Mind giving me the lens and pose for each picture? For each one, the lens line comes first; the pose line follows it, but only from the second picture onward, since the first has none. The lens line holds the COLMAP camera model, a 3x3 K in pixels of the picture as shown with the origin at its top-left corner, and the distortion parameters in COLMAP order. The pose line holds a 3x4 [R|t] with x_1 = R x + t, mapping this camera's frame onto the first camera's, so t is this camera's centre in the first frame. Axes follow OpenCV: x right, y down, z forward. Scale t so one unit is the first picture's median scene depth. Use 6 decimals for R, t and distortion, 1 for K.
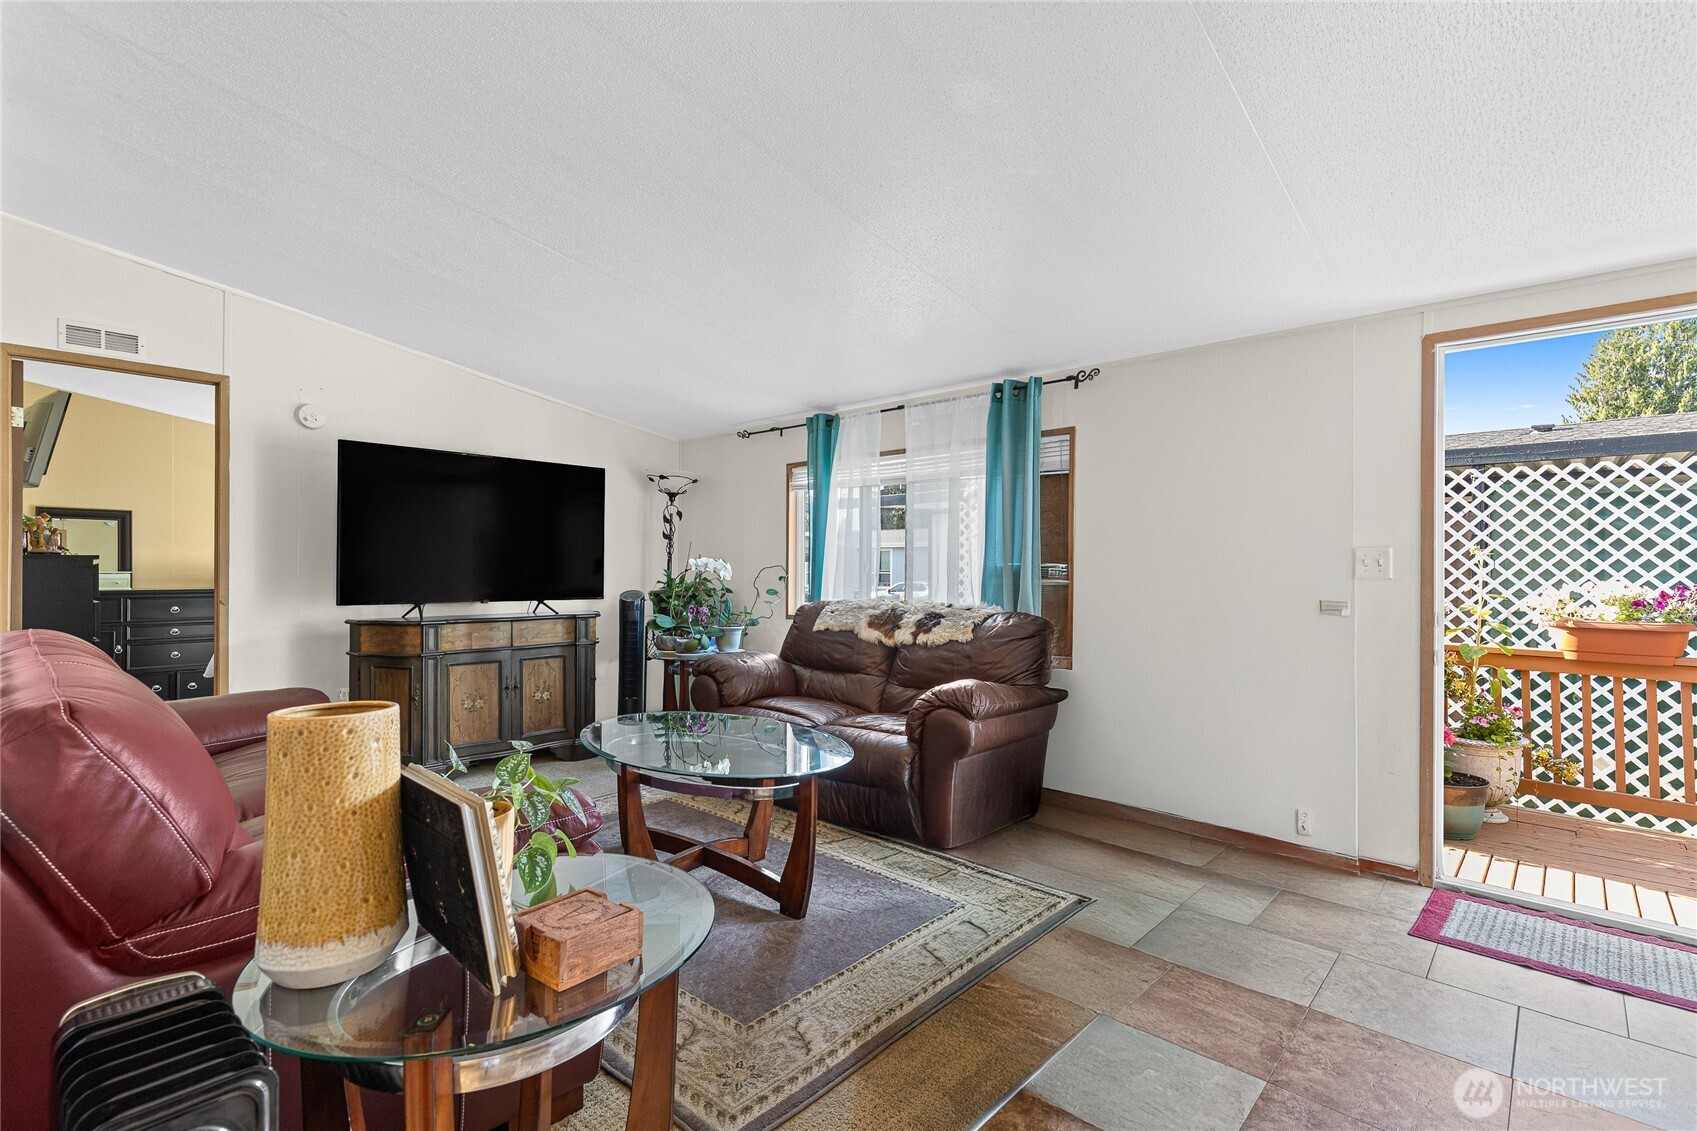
lens RADIAL K [[802.0, 0, 839.7], [0, 802.0, 577.4], [0, 0, 1]] dist [0.012009, -0.000292]
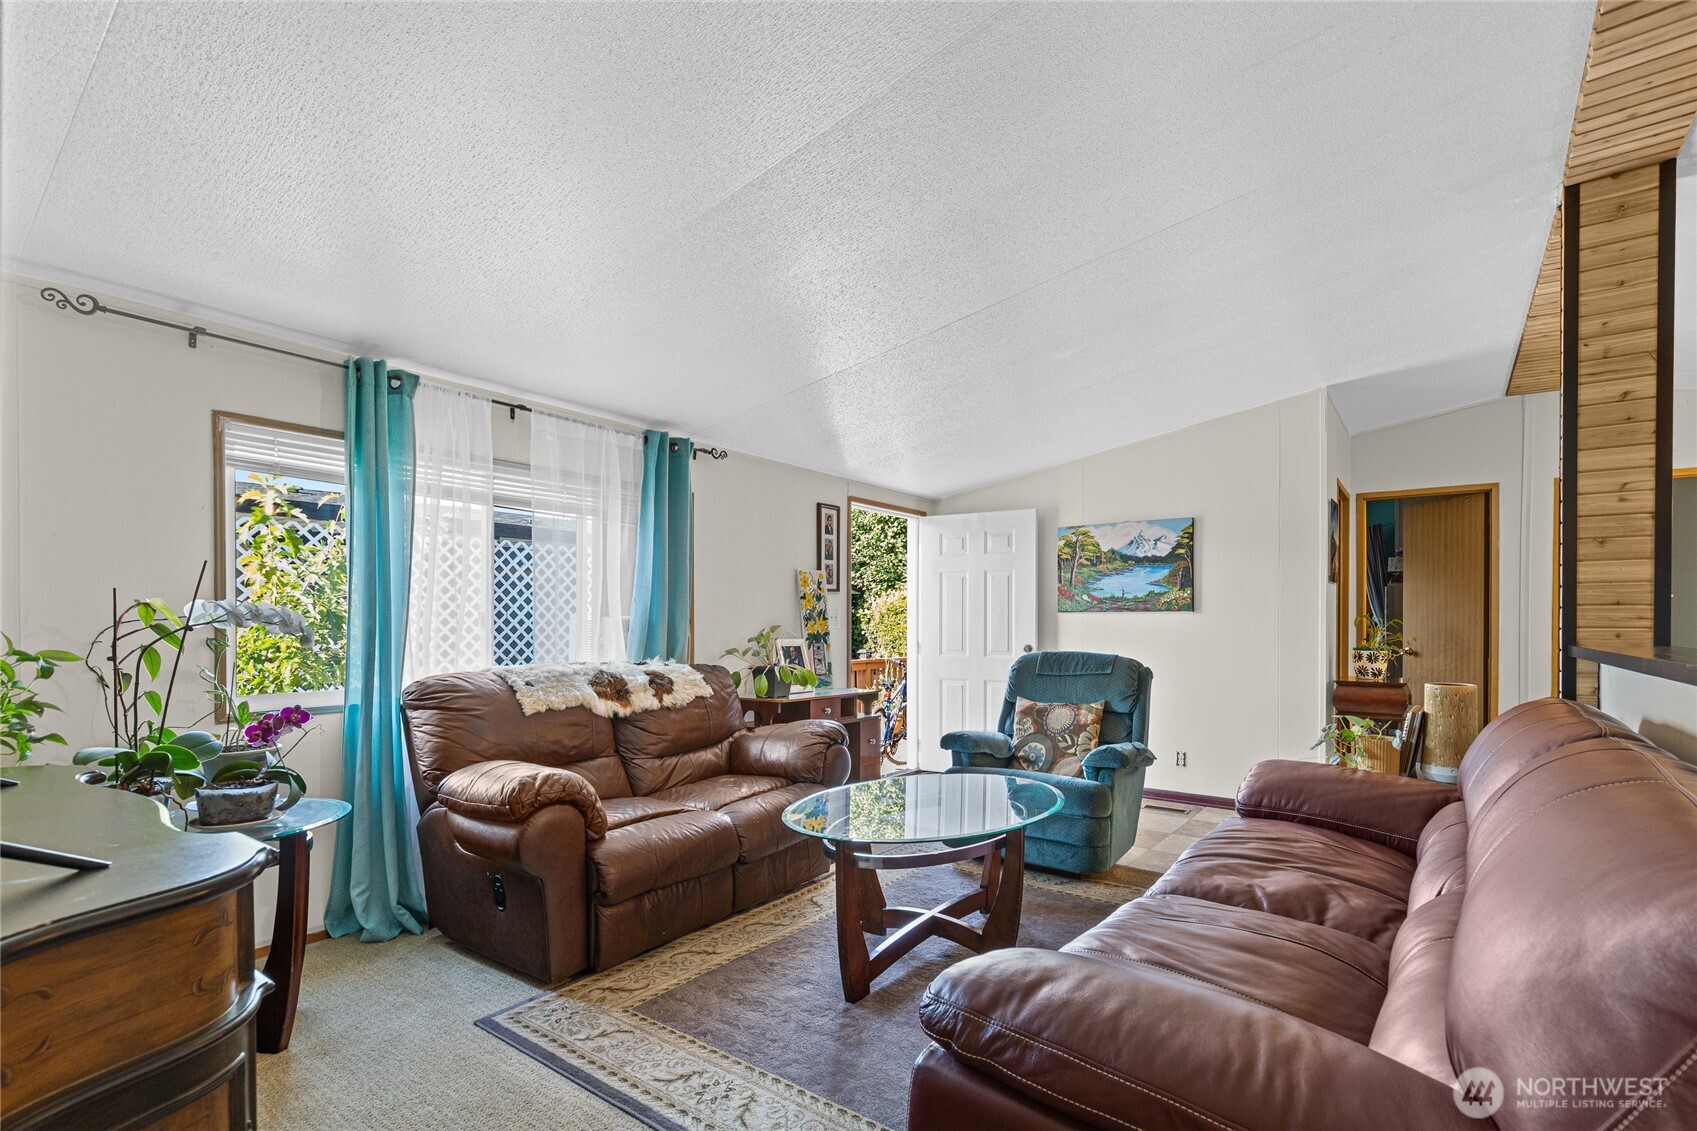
lens RADIAL K [[802.0, 0, 848.6], [0, 802.0, 644.9], [0, 0, 1]] dist [0.012009, -0.000292]
pose [[-0.109166, -0.035601, 0.993386, -0.725482], [0.005136, 0.999325, 0.036378, -0.016236], [-0.994010, 0.009073, -0.108909, 0.795456]]
